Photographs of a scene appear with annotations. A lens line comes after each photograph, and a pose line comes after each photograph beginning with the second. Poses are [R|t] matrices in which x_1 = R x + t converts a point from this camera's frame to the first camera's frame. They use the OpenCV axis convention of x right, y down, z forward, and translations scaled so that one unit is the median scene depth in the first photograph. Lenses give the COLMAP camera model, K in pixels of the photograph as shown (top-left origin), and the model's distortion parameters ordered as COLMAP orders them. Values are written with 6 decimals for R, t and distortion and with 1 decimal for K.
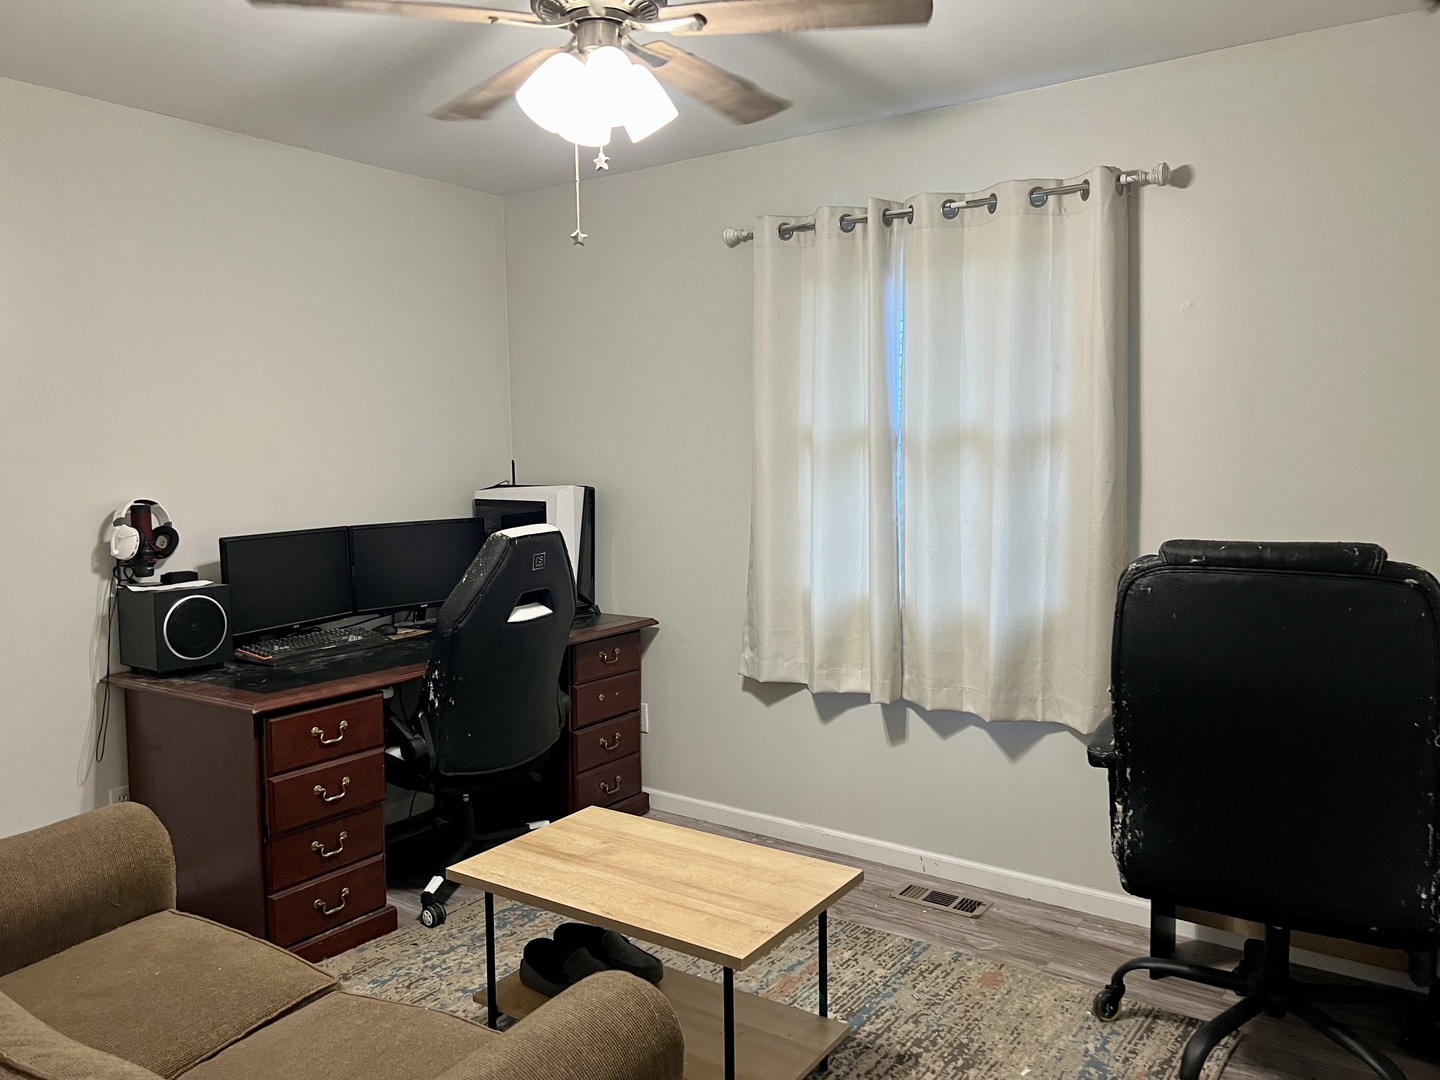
lens RADIAL K [[1083.8, 0, 722.4], [0, 1083.8, 541.2], [0, 0, 1]] dist [0.026189, -0.033838]
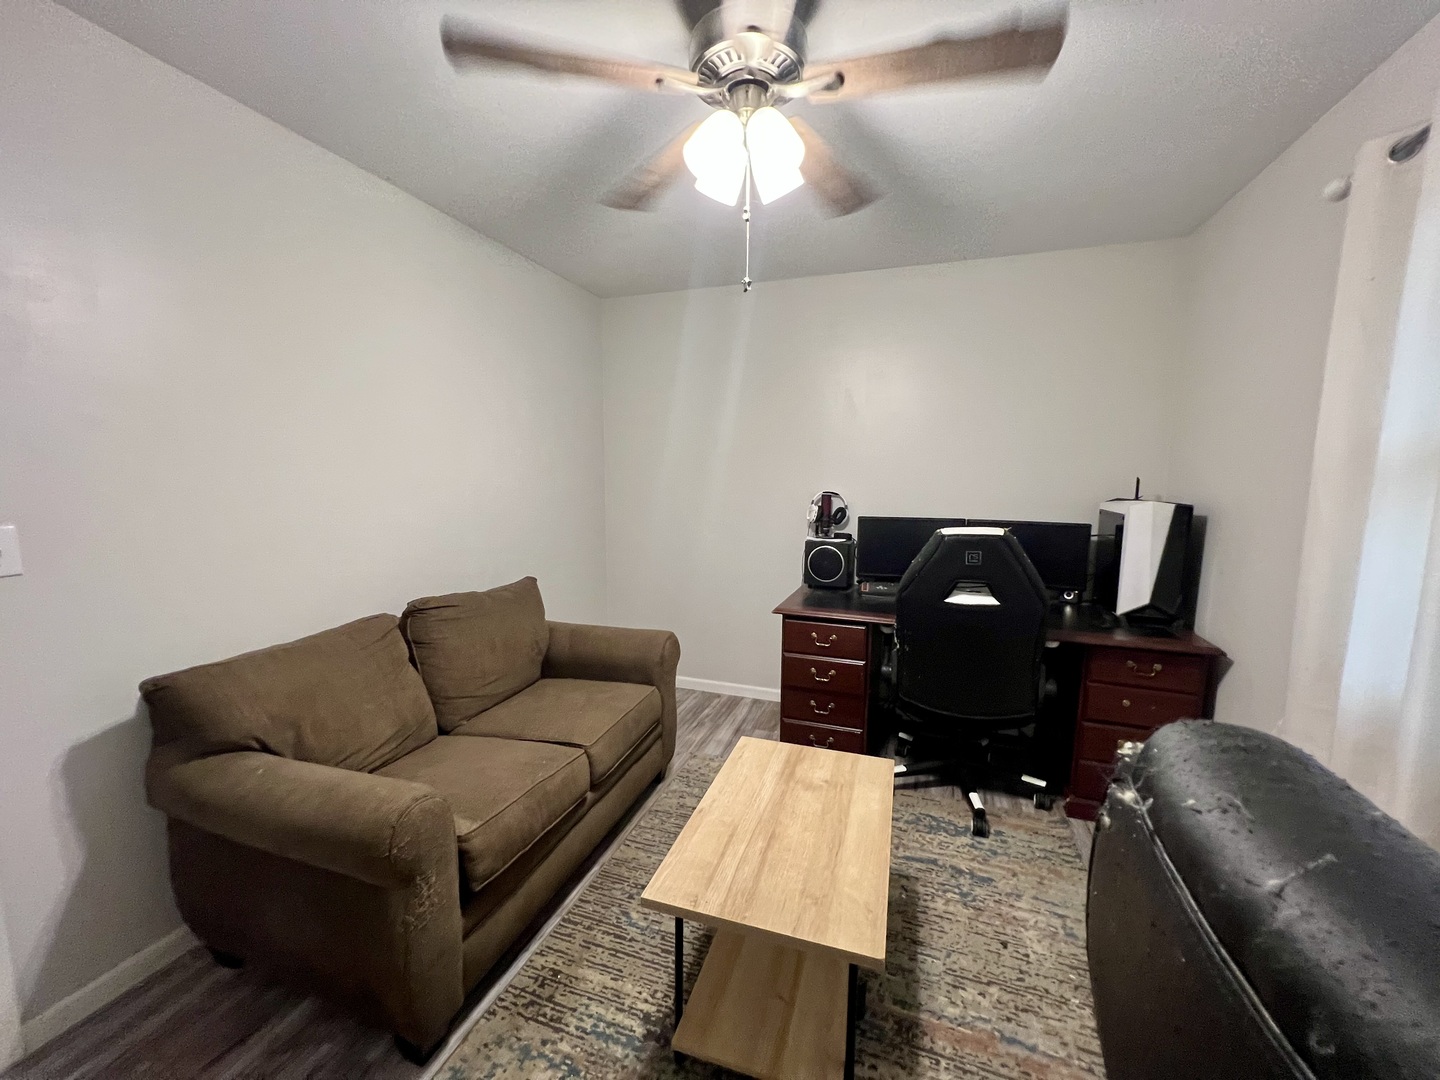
lens RADIAL K [[577.9, 0, 722.4], [0, 577.9, 536.5], [0, 0, 1]] dist [-0.000163, -0.000110]
pose [[0.264087, 0.117162, -0.957356, 0.404688], [-0.096668, 0.990812, 0.094590, -0.042212], [0.959642, 0.067566, 0.272986, 0.617763]]
